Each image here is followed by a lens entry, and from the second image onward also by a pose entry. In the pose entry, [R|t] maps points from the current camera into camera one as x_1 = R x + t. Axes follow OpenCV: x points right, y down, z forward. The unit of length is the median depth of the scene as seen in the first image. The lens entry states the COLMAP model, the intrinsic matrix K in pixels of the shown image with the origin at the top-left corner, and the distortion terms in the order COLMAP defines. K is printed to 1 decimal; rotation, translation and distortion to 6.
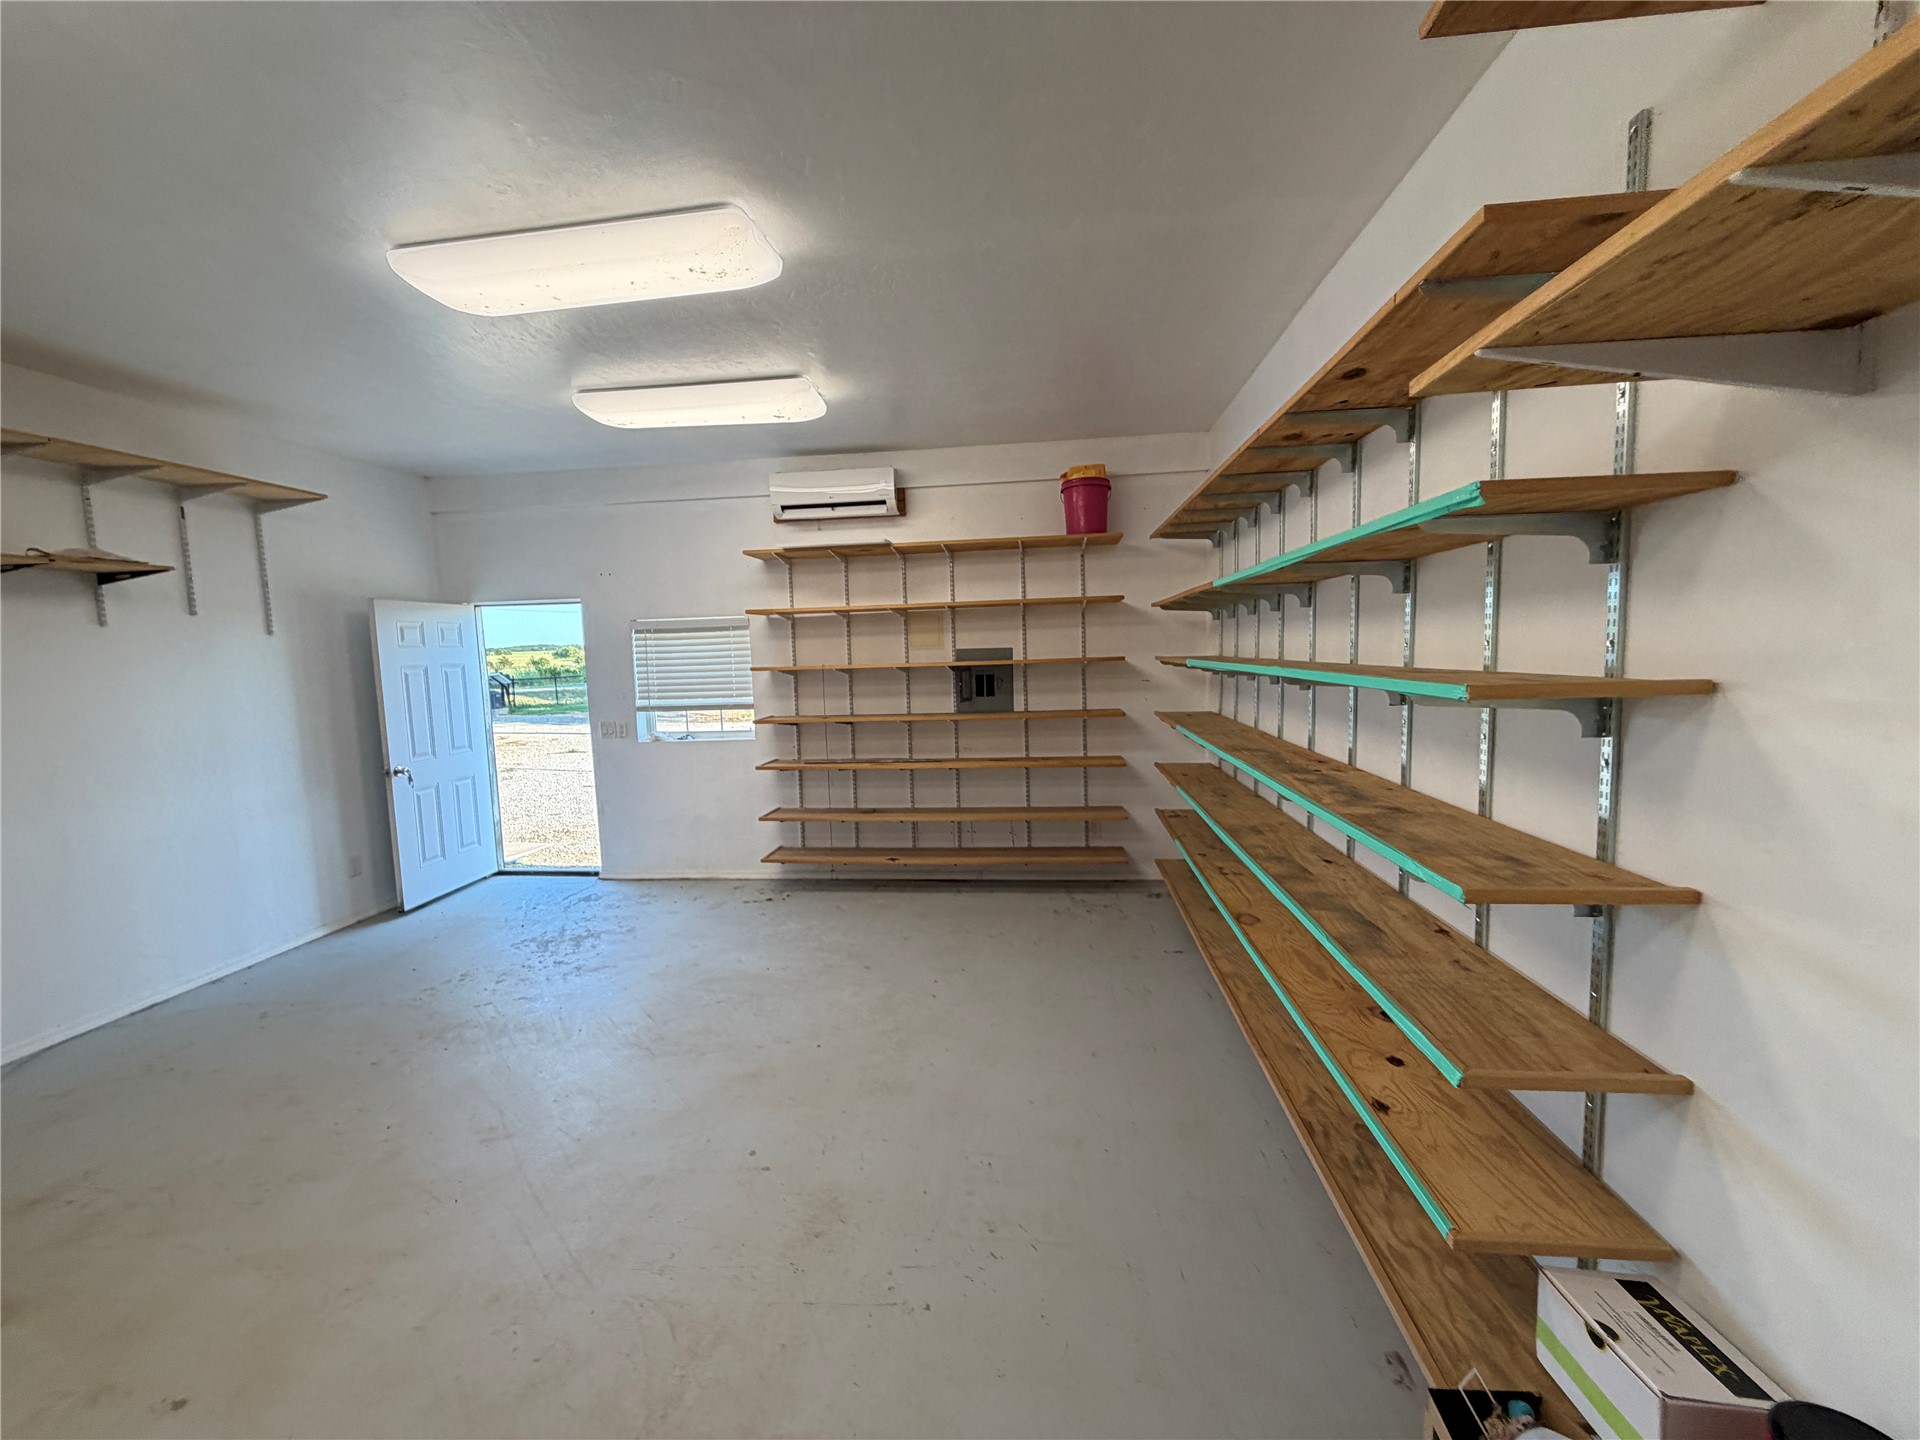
lens RADIAL K [[768.6, 0, 947.3], [0, 768.6, 711.7], [0, 0, 1]] dist [-0.001241, 0.000935]
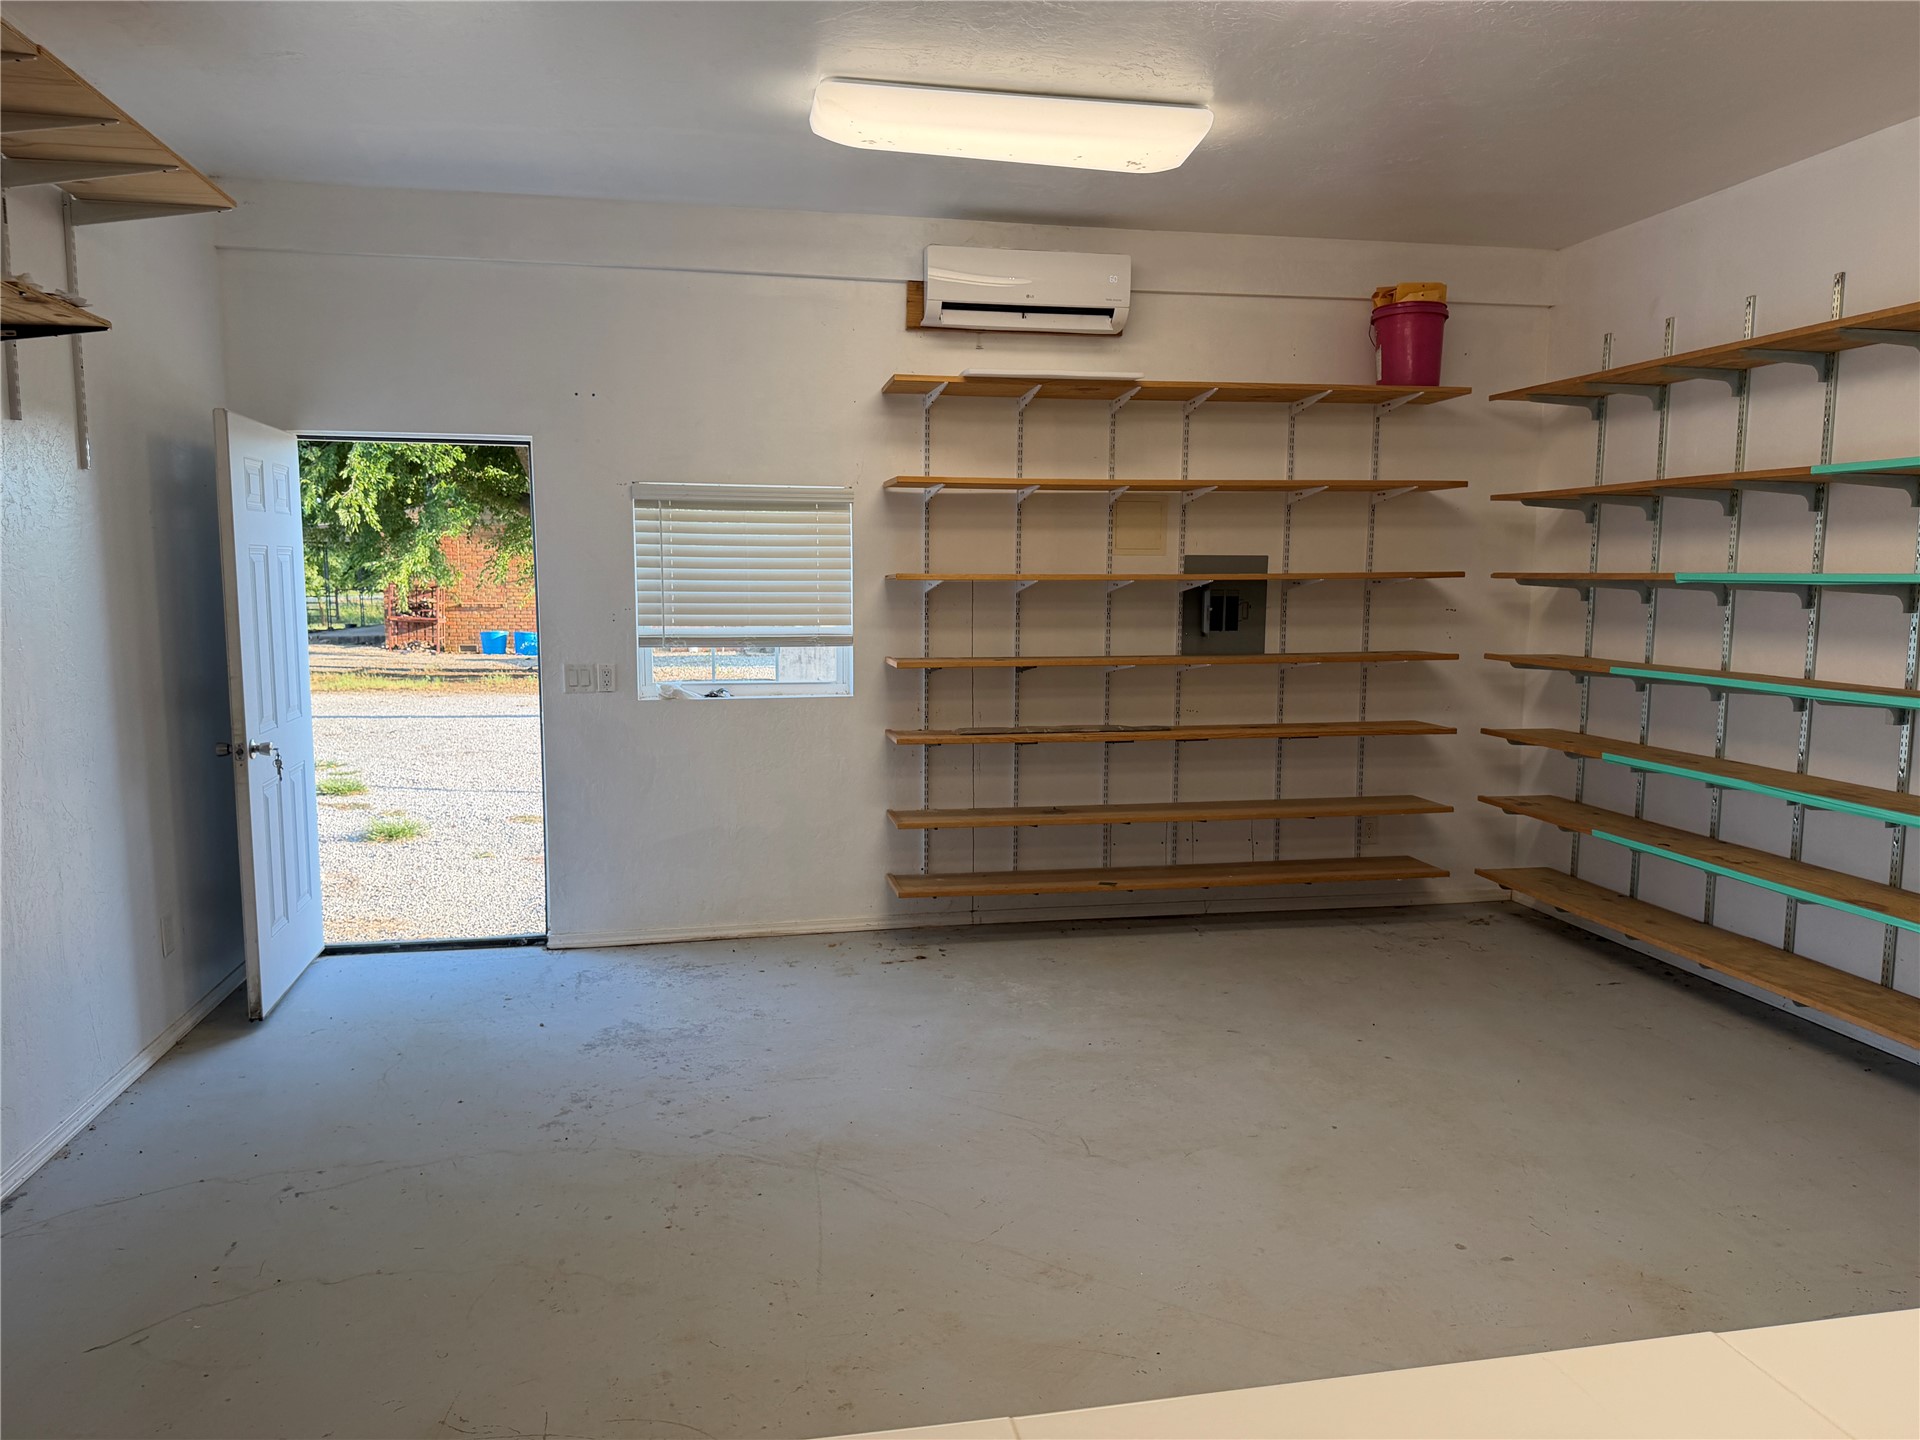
lens RADIAL K [[1369.5, 0, 944.5], [0, 1369.5, 722.4], [0, 0, 1]] dist [0.087859, -0.004778]
pose [[0.952066, -0.001062, 0.305891, -0.527845], [-0.007165, 0.999642, 0.025769, 0.029937], [-0.305809, -0.026726, 0.951718, -0.031372]]
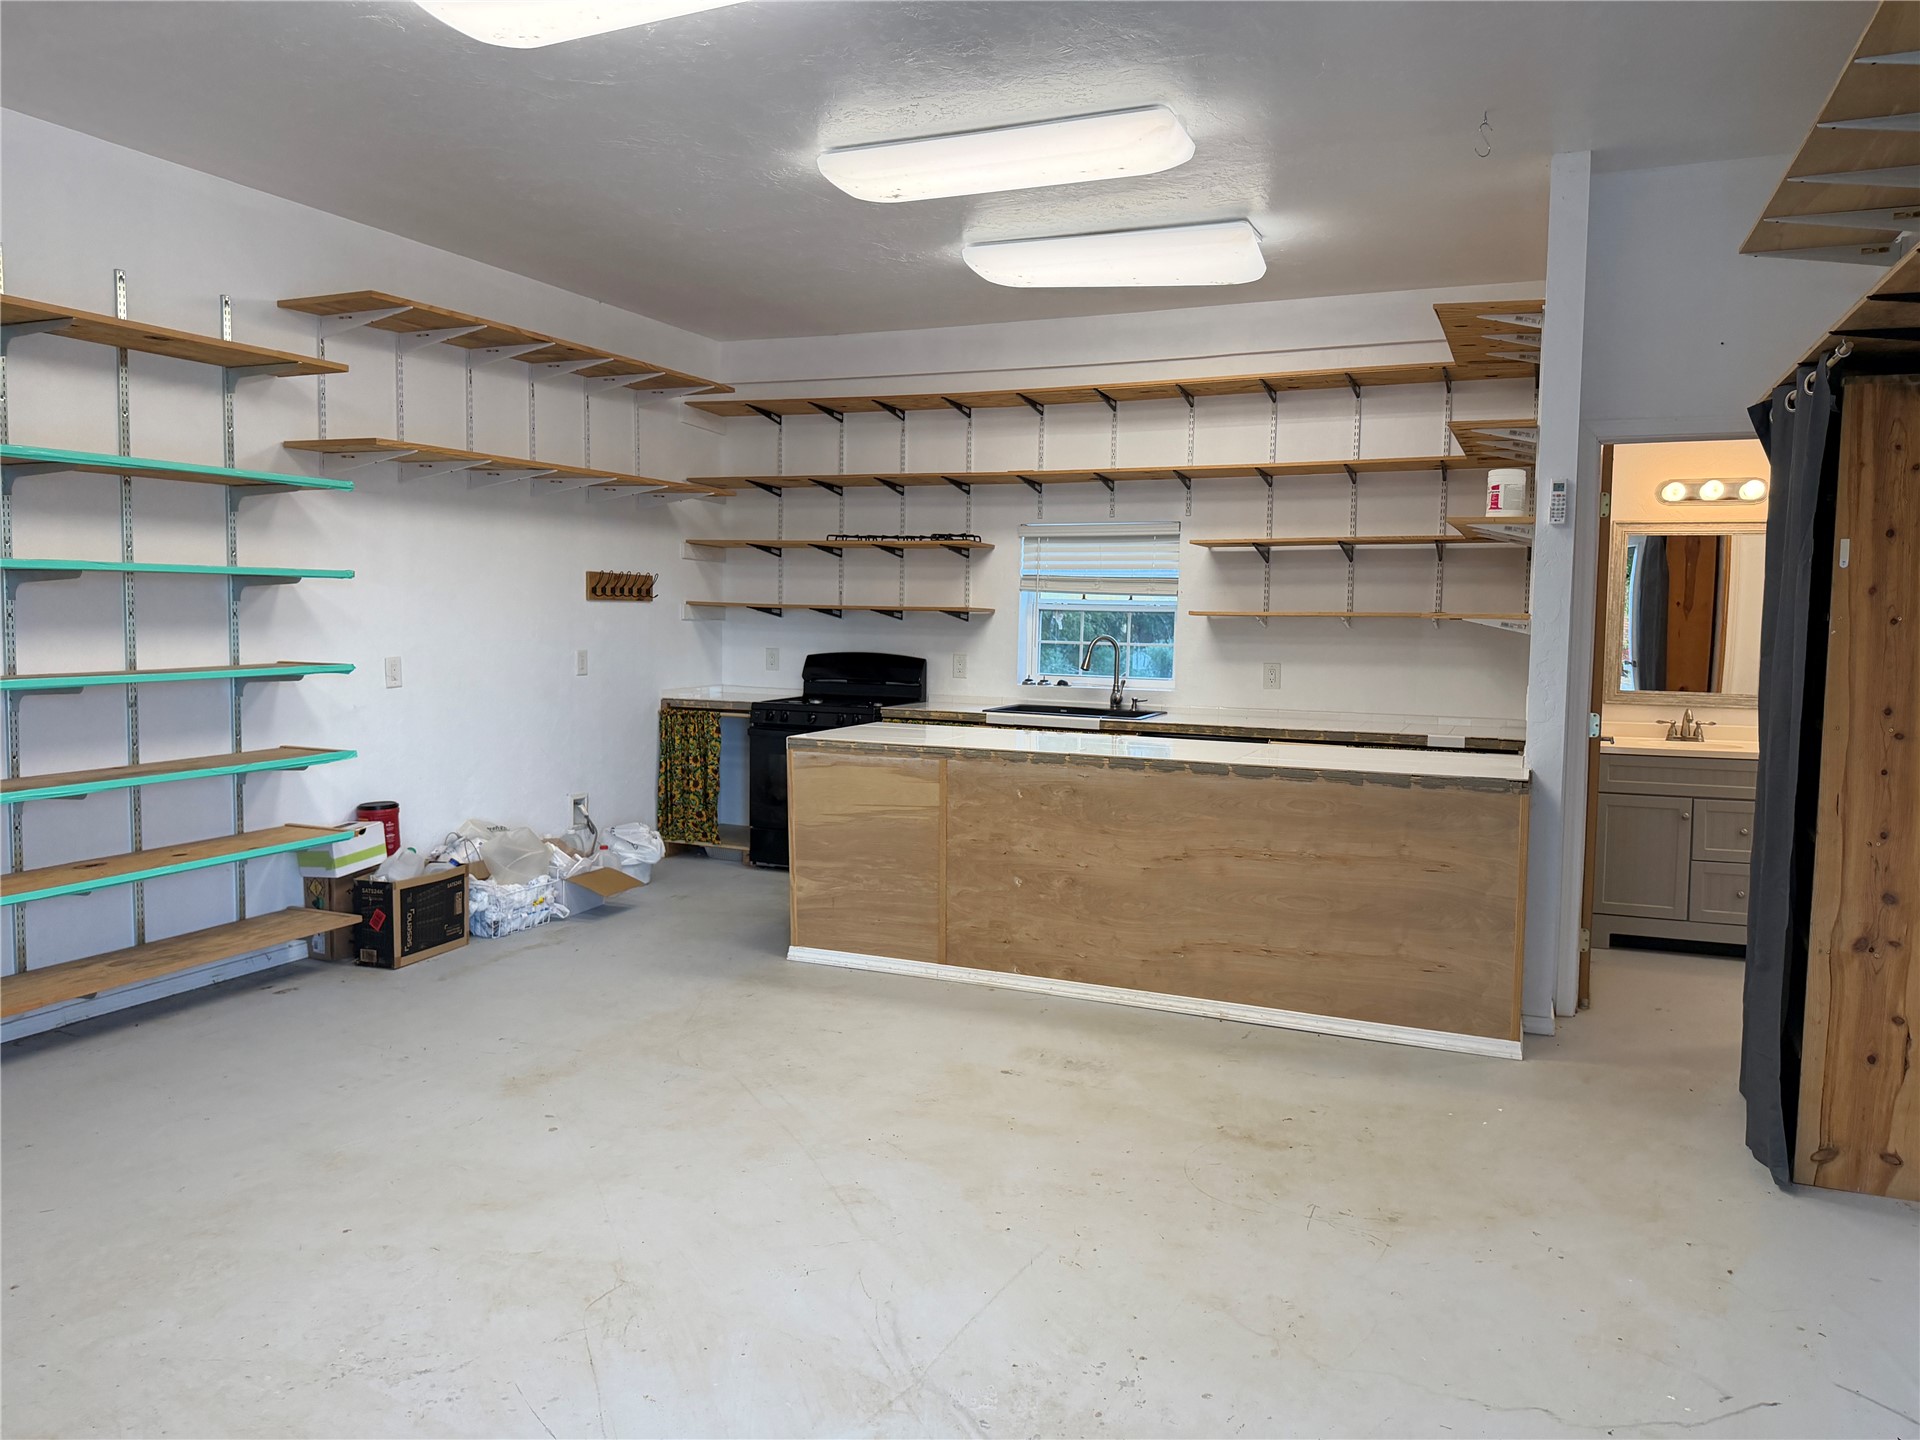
lens RADIAL K [[1369.5, 0, 950.5], [0, 1369.5, 709.0], [0, 0, 1]] dist [0.087859, -0.004778]
pose [[-0.958573, -0.001920, 0.284841, -0.533903], [0.045411, 0.986158, 0.159469, -0.051181], [-0.281204, 0.165798, -0.945217, 1.083794]]
